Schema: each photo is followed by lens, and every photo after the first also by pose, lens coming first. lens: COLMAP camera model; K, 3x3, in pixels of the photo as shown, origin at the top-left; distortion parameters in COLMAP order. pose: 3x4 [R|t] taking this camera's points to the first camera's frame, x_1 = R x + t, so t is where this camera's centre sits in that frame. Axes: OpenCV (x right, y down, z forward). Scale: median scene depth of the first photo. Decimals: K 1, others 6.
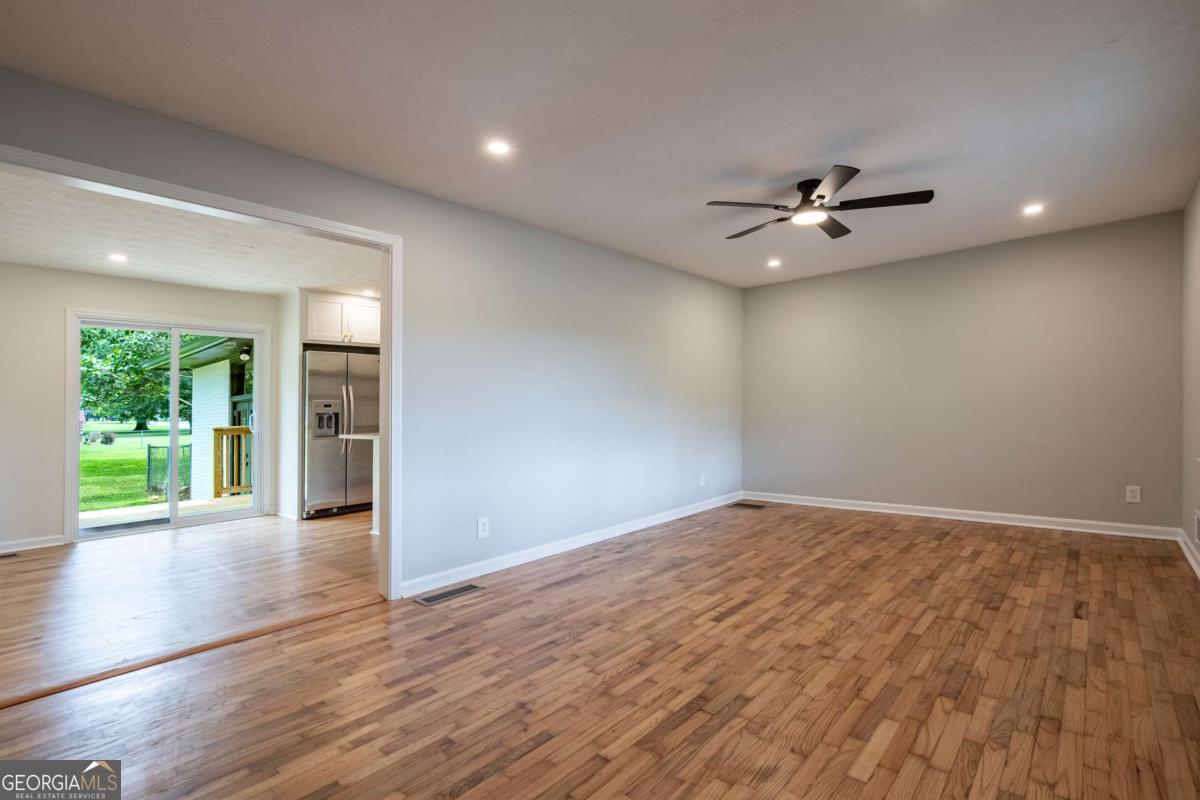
lens RADIAL K [[547.7, 0, 603.8], [0, 547.7, 400.6], [0, 0, 1]] dist [-0.010127, 0.000541]
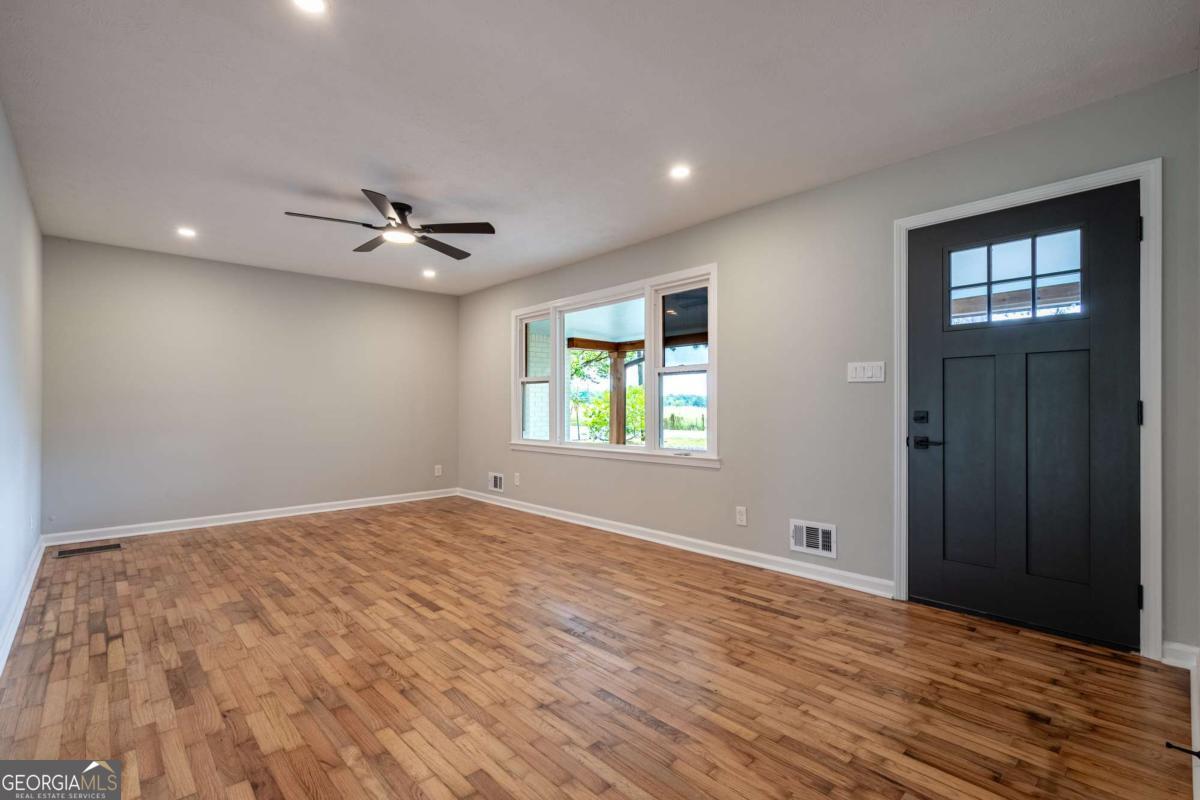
lens RADIAL K [[547.7, 0, 603.7], [0, 547.7, 408.7], [0, 0, 1]] dist [-0.010127, 0.000541]
pose [[0.093161, 0.019875, 0.995453, -0.821161], [-0.011638, 0.999754, -0.018872, 0.032334], [-0.995583, -0.009827, 0.093369, 0.591381]]
